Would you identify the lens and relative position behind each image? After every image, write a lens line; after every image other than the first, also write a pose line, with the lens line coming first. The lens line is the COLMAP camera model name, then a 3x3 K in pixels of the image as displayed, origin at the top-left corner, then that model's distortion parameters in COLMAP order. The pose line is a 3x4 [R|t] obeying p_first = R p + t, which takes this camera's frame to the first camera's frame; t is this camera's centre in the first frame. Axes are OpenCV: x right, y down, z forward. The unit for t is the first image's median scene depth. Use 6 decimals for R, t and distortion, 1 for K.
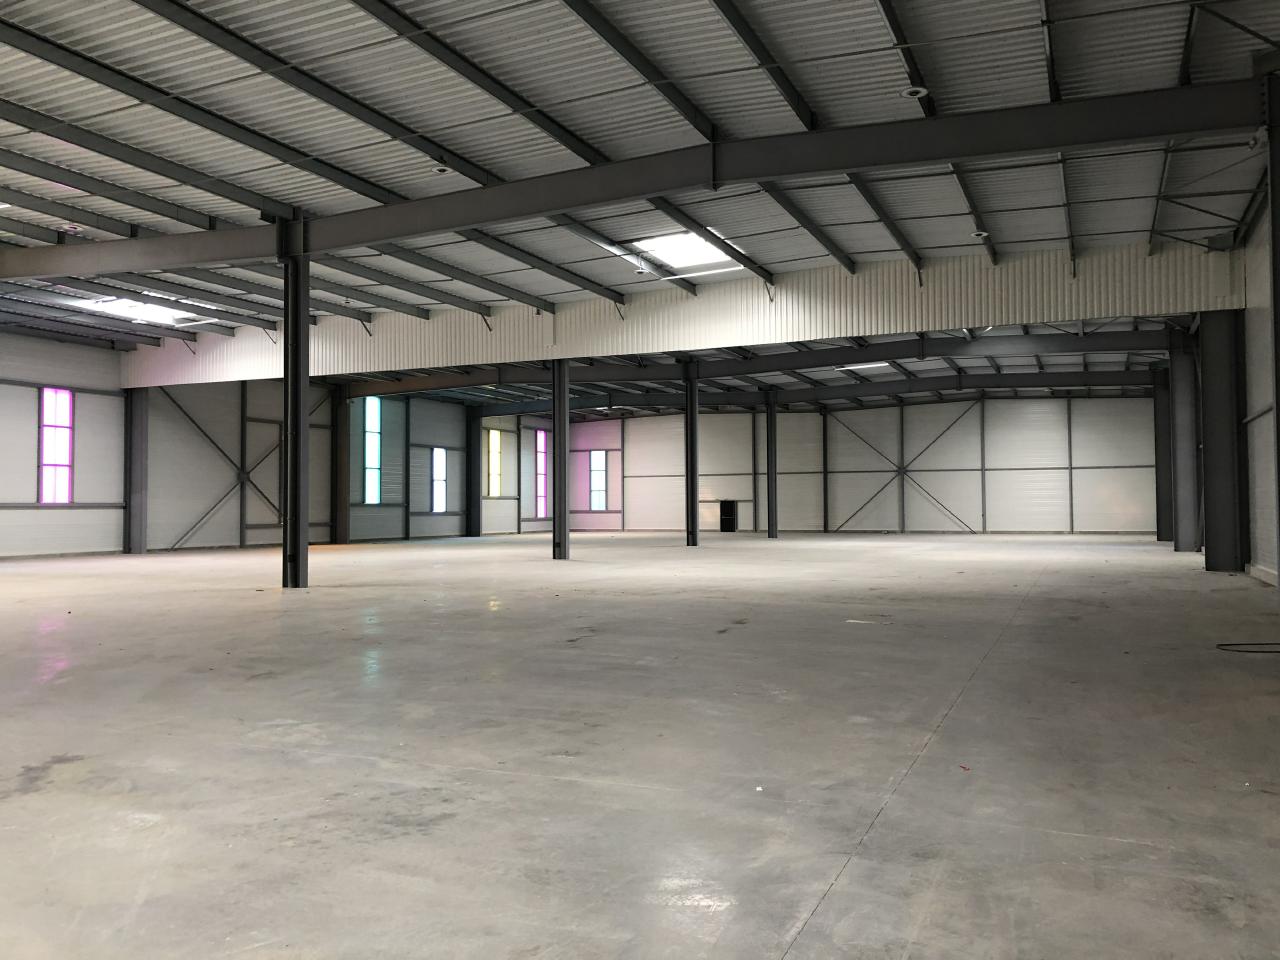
lens RADIAL K [[1047.9, 0, 640.0], [0, 1047.9, 480.0], [0, 0, 1]] dist [0.034707, -0.004138]
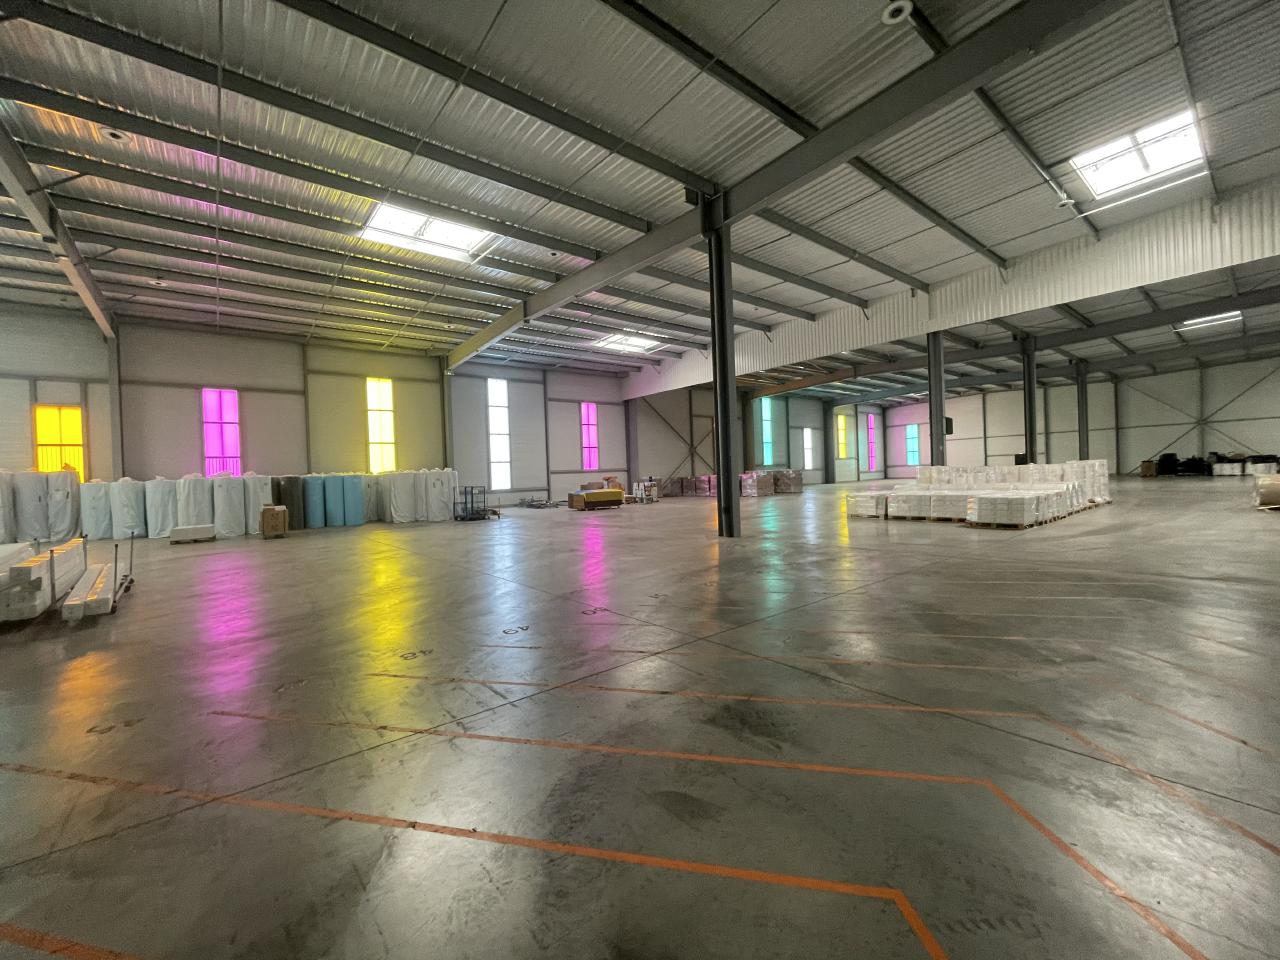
lens RADIAL K [[520.6, 0, 640.0], [0, 520.6, 480.0], [0, 0, 1]] dist [-0.000951, -0.000169]
pose [[0.890072, -0.023484, -0.455214, -0.090928], [0.044908, 0.998331, 0.036306, 0.011489], [0.453602, -0.052758, 0.889642, 0.268152]]
